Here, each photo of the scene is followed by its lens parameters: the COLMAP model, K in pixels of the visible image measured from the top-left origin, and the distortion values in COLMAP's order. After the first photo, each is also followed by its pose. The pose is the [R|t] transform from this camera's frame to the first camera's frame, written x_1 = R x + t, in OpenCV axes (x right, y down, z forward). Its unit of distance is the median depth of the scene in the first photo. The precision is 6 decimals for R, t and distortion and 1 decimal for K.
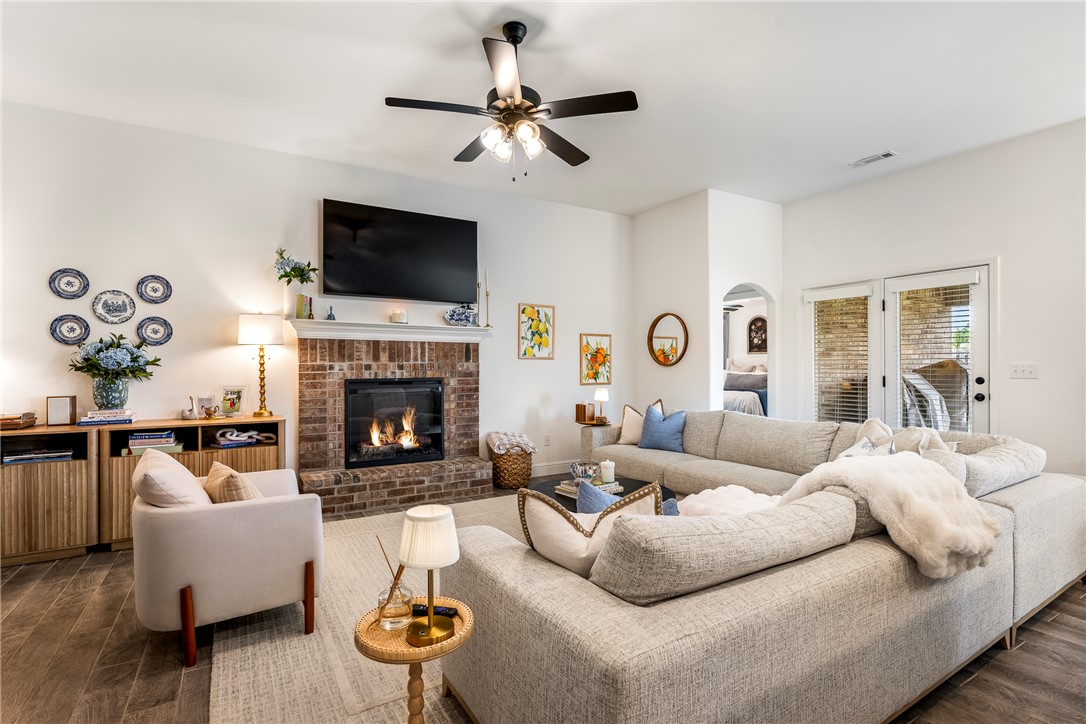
lens RADIAL K [[507.5, 0, 536.1], [0, 507.5, 367.4], [0, 0, 1]] dist [-0.000174, 0.000111]
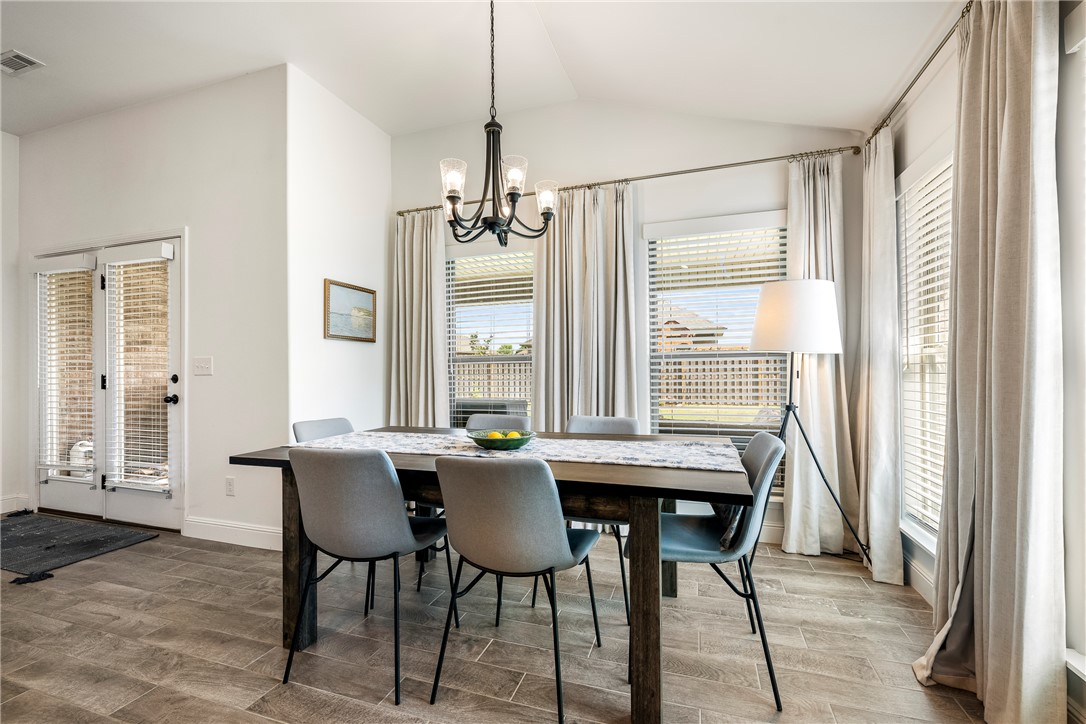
lens RADIAL K [[460.9, 0, 543.0], [0, 460.9, 362.0], [0, 0, 1]] dist [-0.003616, -0.000154]
pose [[0.756125, 0.013291, 0.654292, 0.758399], [0.004757, 0.999656, -0.025805, 0.020244], [-0.654410, 0.022624, 0.755802, 0.047633]]
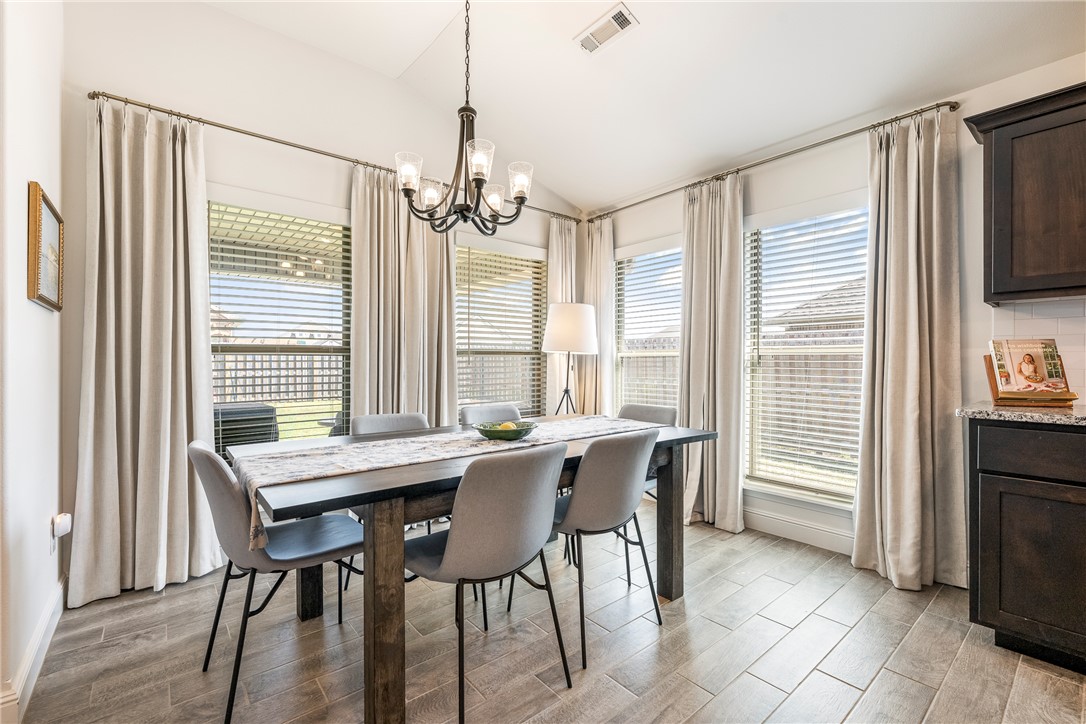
lens RADIAL K [[467.3, 0, 543.0], [0, 467.3, 362.0], [0, 0, 1]] dist [0.000055, 0.000028]
pose [[-0.163809, 0.004277, 0.986483, 0.558711], [0.003048, 0.999988, -0.003829, 0.015398], [-0.986487, 0.002379, -0.163821, 0.425116]]
